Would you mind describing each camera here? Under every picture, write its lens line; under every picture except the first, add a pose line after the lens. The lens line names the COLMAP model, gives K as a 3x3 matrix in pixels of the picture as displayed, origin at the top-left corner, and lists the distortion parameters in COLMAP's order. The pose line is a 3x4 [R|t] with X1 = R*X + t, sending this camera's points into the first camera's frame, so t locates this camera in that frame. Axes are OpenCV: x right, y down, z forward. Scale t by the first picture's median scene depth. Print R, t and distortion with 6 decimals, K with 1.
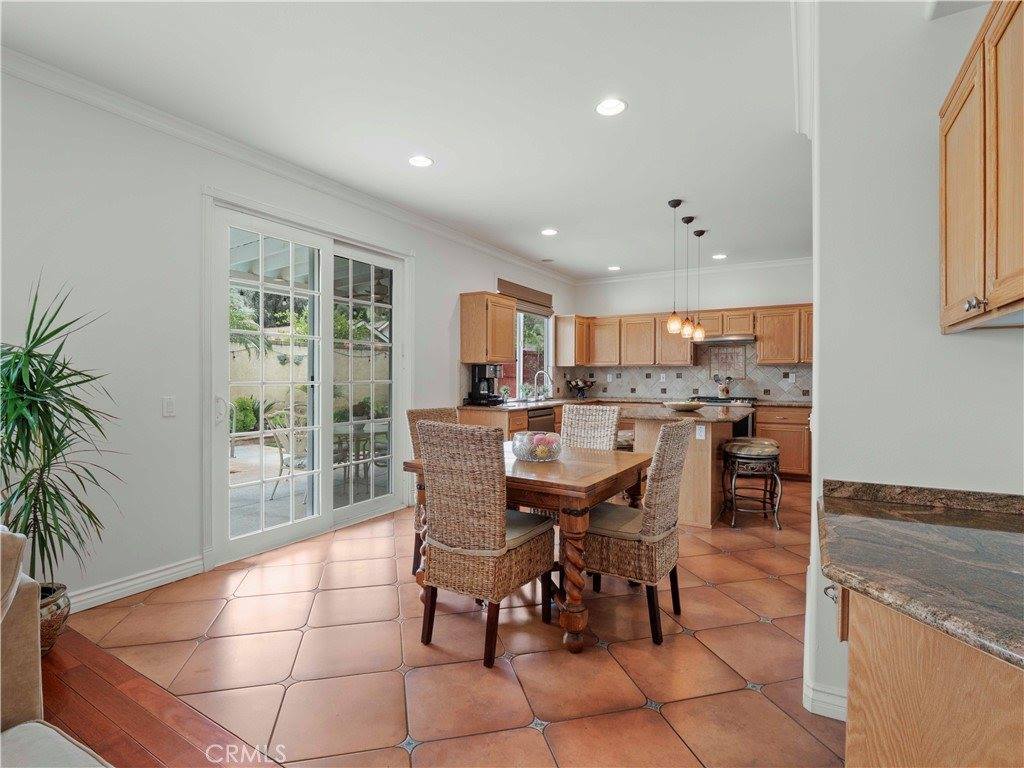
lens RADIAL K [[507.1, 0, 508.7], [0, 507.1, 384.8], [0, 0, 1]] dist [0.003179, -0.001606]
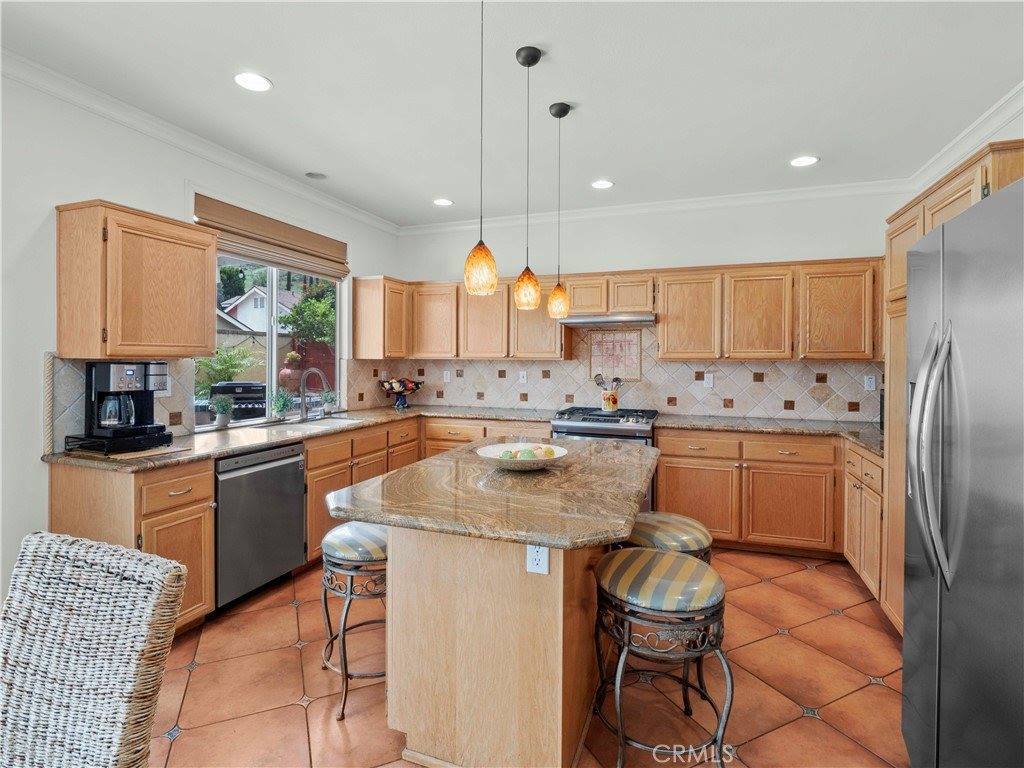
lens RADIAL K [[507.1, 0, 504.3], [0, 507.1, 364.7], [0, 0, 1]] dist [0.003179, -0.001606]
pose [[0.983774, 0.001088, 0.179409, 0.174615], [-0.000120, 0.999985, -0.005404, -0.028149], [-0.179412, 0.005295, 0.983760, 0.385140]]
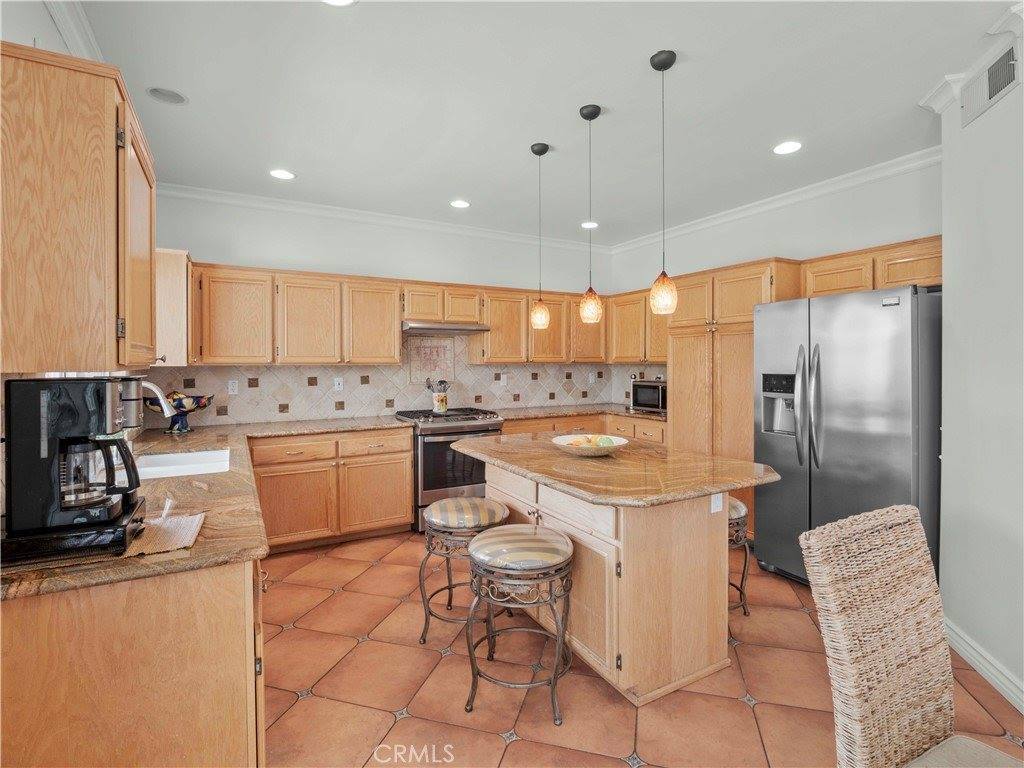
lens RADIAL K [[507.1, 0, 507.1], [0, 507.1, 367.7], [0, 0, 1]] dist [0.003179, -0.001606]
pose [[0.504545, -0.011449, 0.863309, -0.122179], [0.020361, 0.999792, 0.001359, -0.032016], [-0.863145, 0.016893, 0.504674, 0.559826]]
